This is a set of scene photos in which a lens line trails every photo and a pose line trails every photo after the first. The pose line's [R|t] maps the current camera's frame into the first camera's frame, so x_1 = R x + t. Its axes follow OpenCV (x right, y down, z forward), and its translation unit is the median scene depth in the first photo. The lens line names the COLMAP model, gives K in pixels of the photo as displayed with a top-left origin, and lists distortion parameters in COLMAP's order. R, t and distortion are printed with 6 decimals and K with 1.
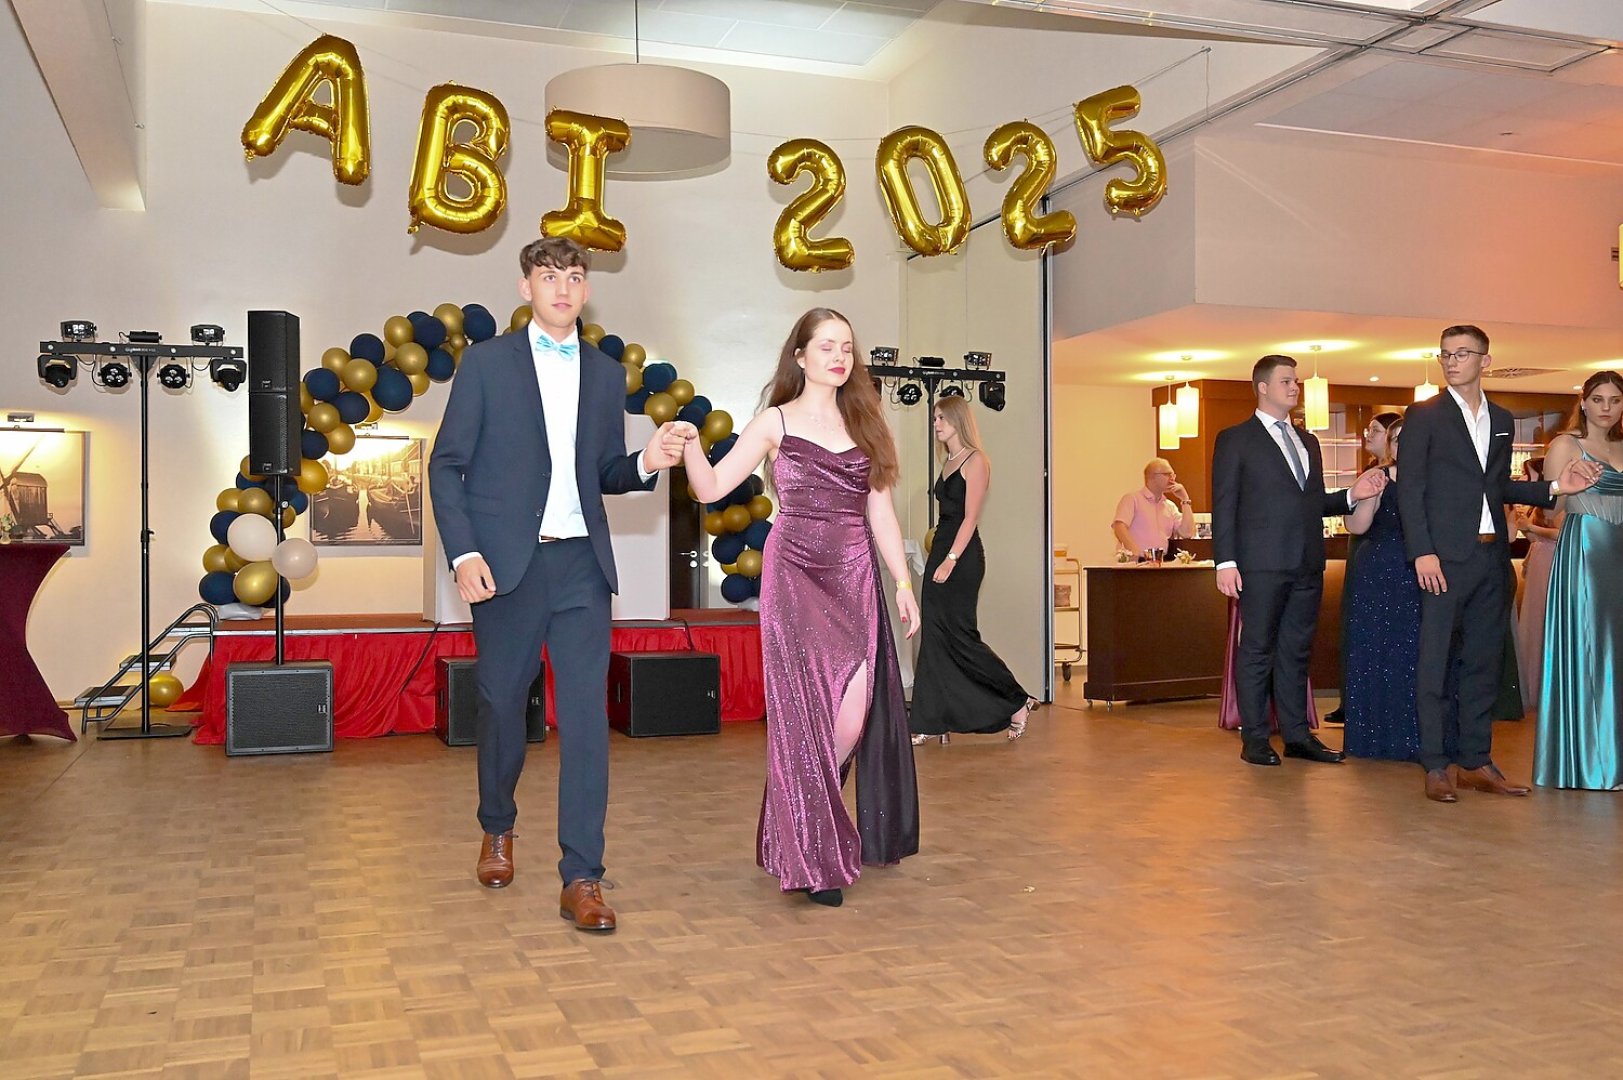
lens RADIAL K [[1530.6, 0, 812.4], [0, 1530.6, 536.7], [0, 0, 1]] dist [-0.002551, 0.000899]
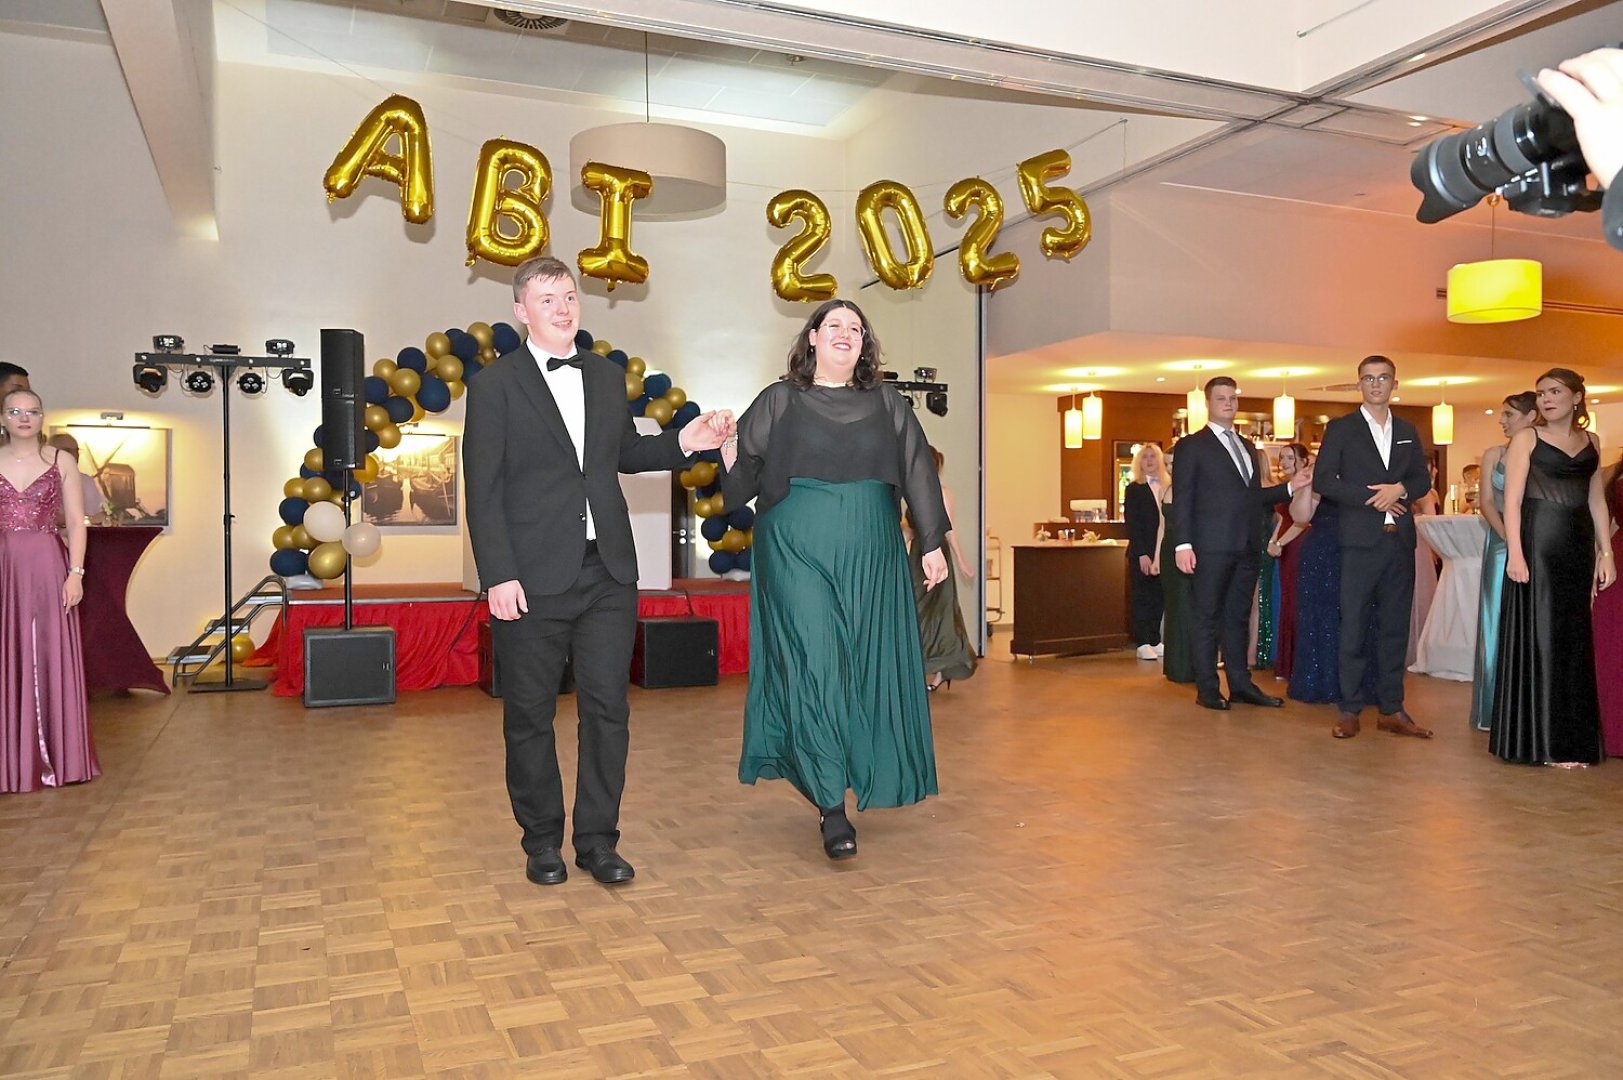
lens RADIAL K [[1254.1, 0, 813.4], [0, 1254.1, 533.7], [0, 0, 1]] dist [-0.002759, 0.000355]
pose [[0.998632, 0.001896, 0.052255, -0.043068], [-0.002829, 0.999838, 0.017786, -0.009054], [-0.052213, -0.017910, 0.998475, 0.017042]]
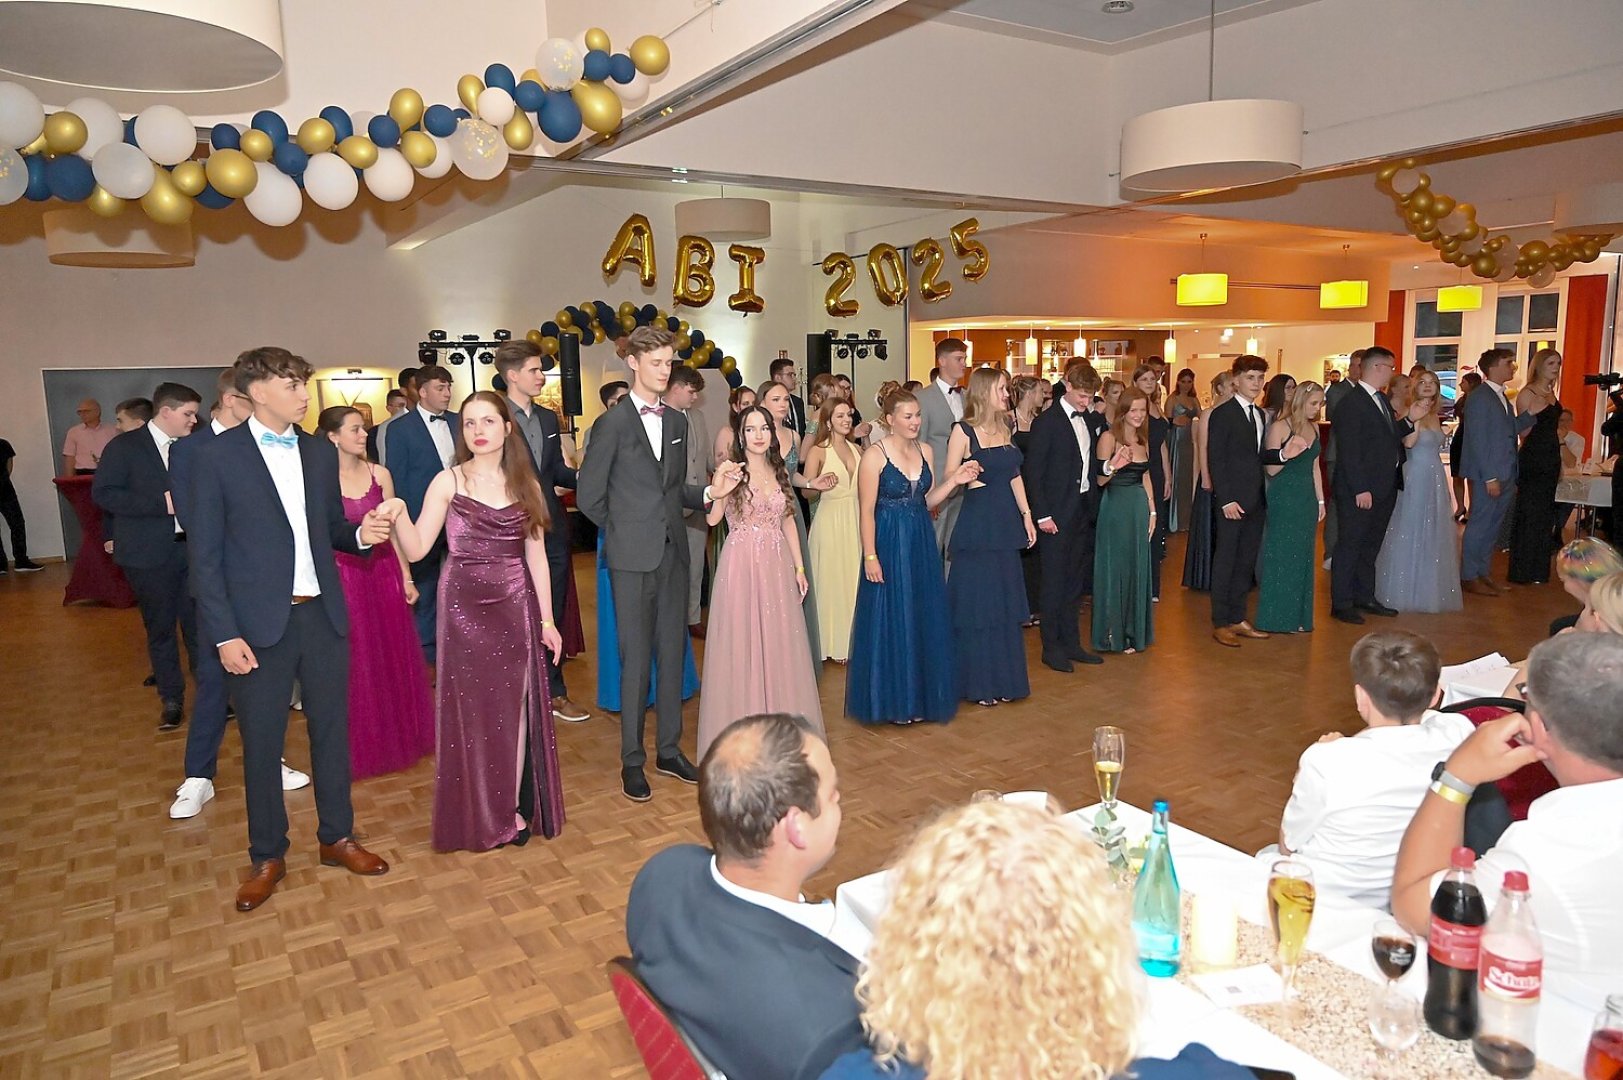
lens RADIAL K [[1073.1, 0, 807.3], [0, 1073.1, 530.0], [0, 0, 1]] dist [0.001593, 0.003077]
pose [[0.978252, -0.047665, 0.201870, -0.362668], [0.016230, 0.987844, 0.154597, -0.110492], [-0.206785, -0.147959, 0.967134, -0.482133]]
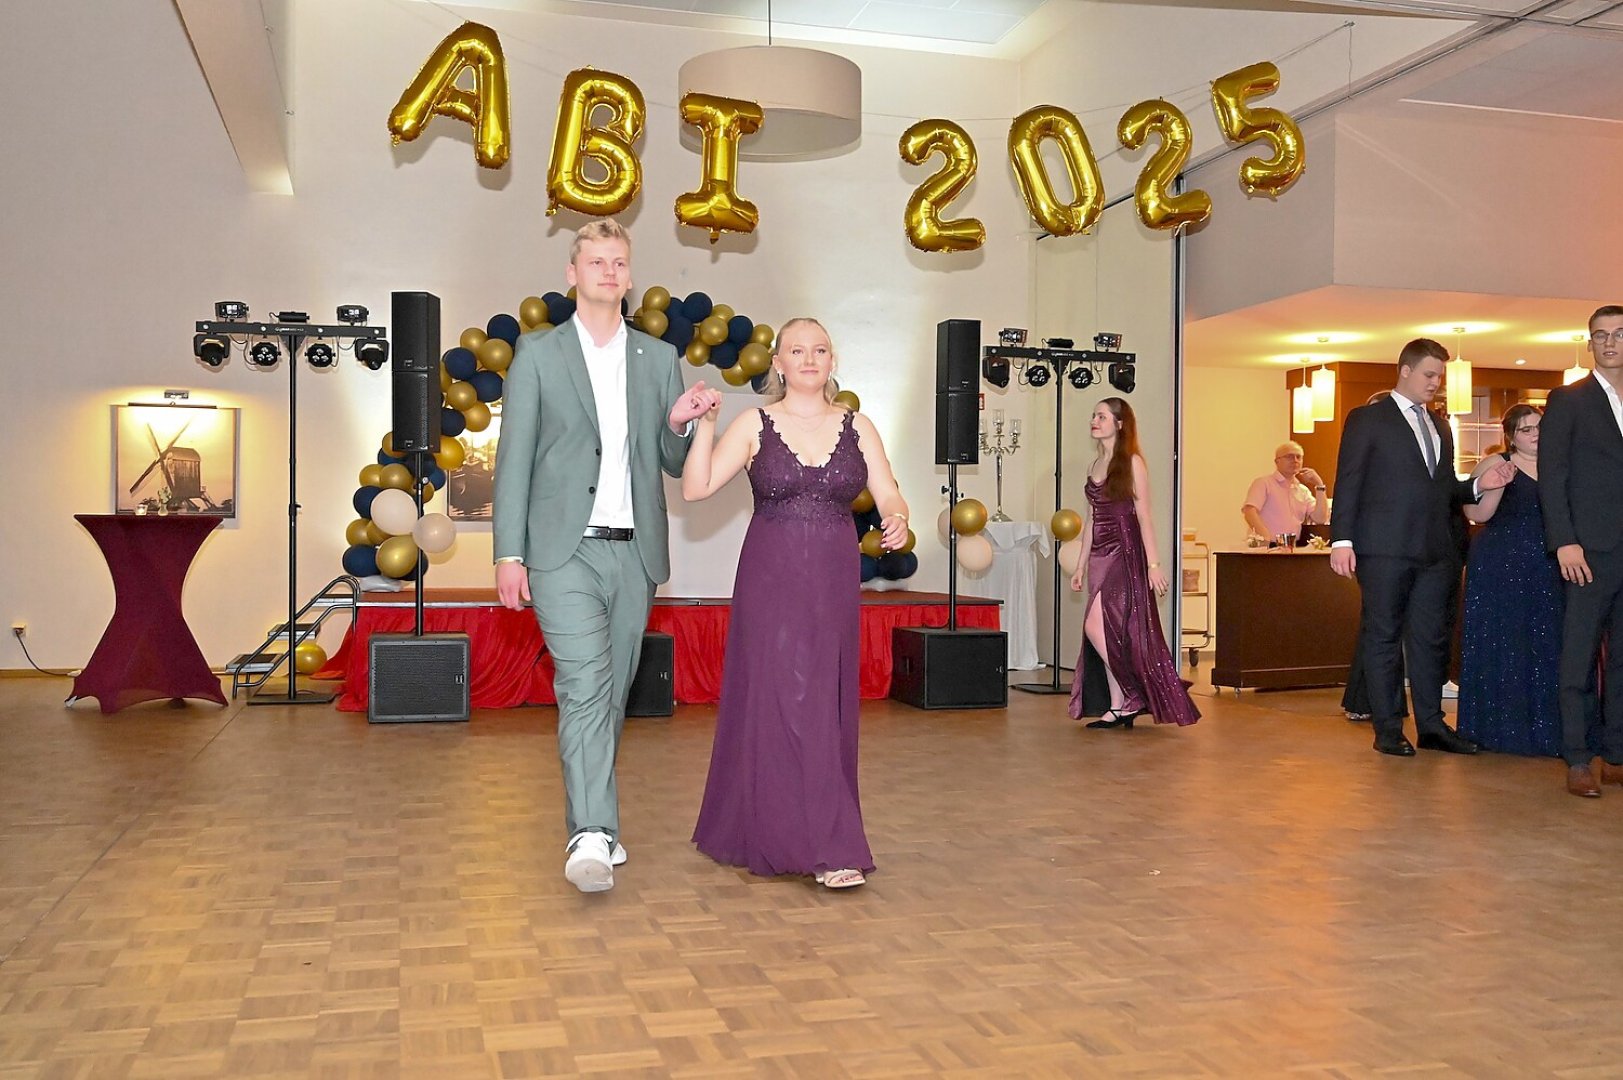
lens RADIAL K [[1530.6, 0, 812.4], [0, 1530.6, 536.7], [0, 0, 1]] dist [-0.002551, 0.000899]
pose [[0.996738, 0.012616, -0.079711, -0.002613], [-0.011593, 0.999845, 0.013280, 0.000200], [0.079866, -0.012312, 0.996730, -0.006611]]
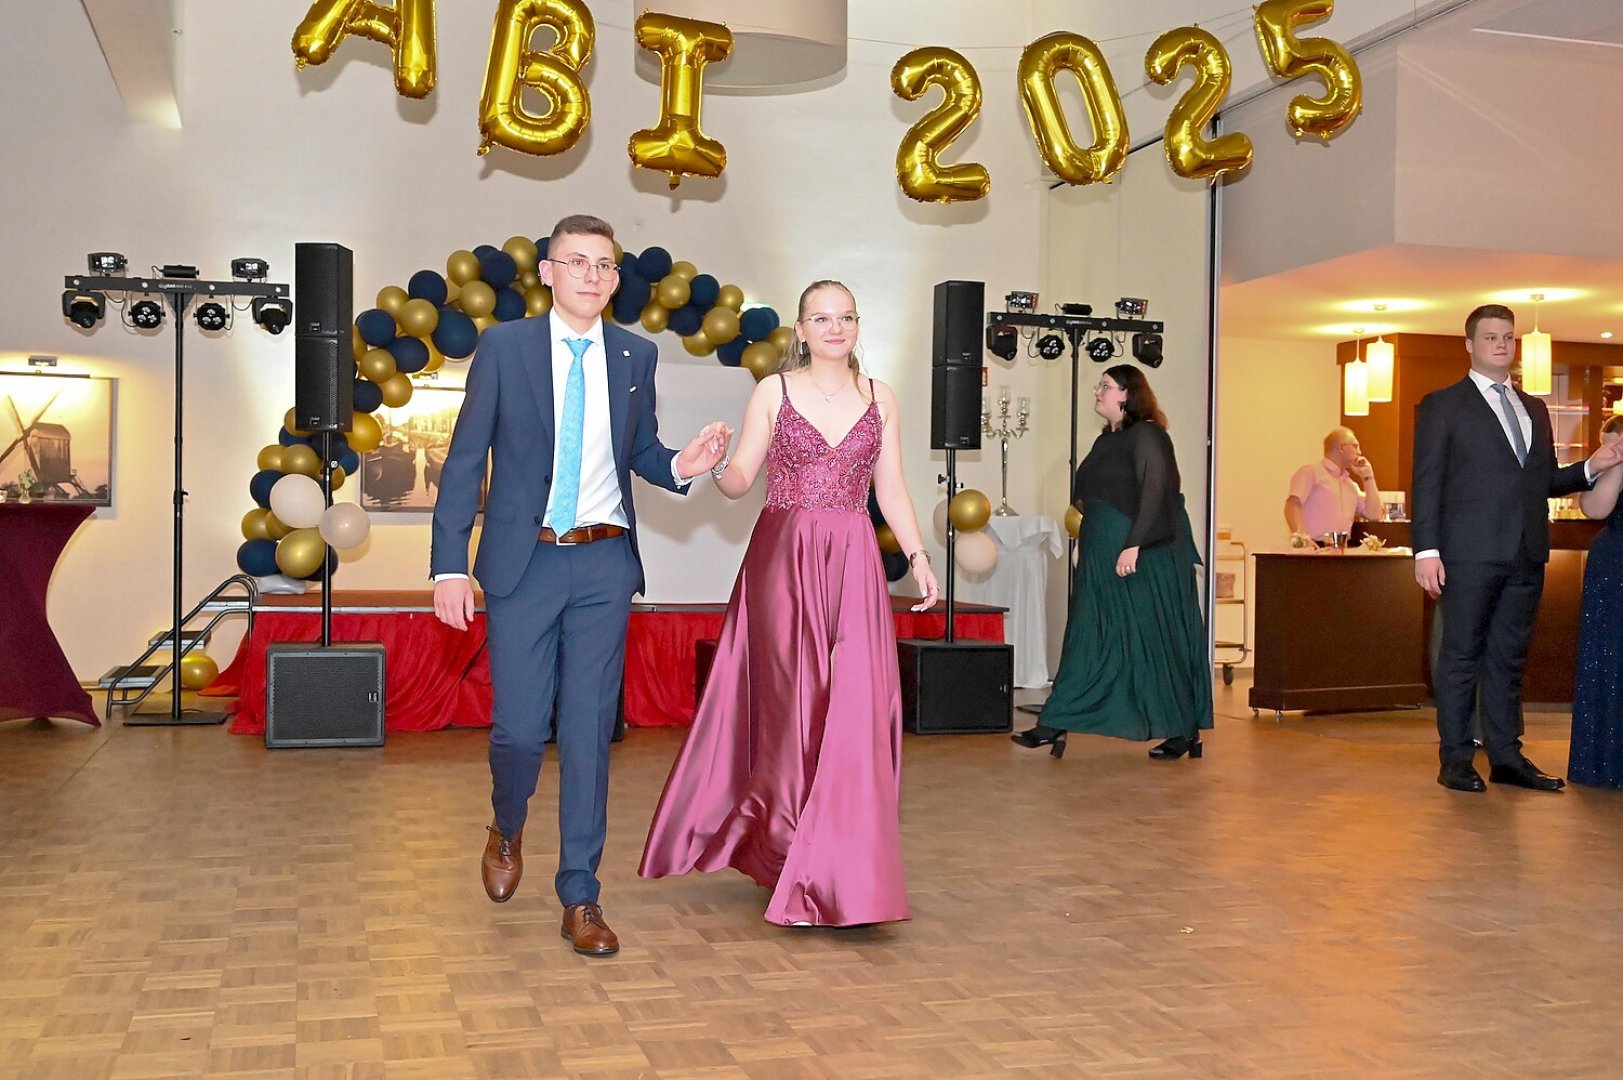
lens RADIAL K [[1767.7, 0, 815.2], [0, 1767.7, 538.0], [0, 0, 1]] dist [-0.003634, 0.007198]
pose [[0.997814, 0.018772, -0.063370, -0.004070], [-0.017736, 0.999700, 0.016872, -0.000705], [0.063668, -0.015711, 0.997847, 0.004063]]
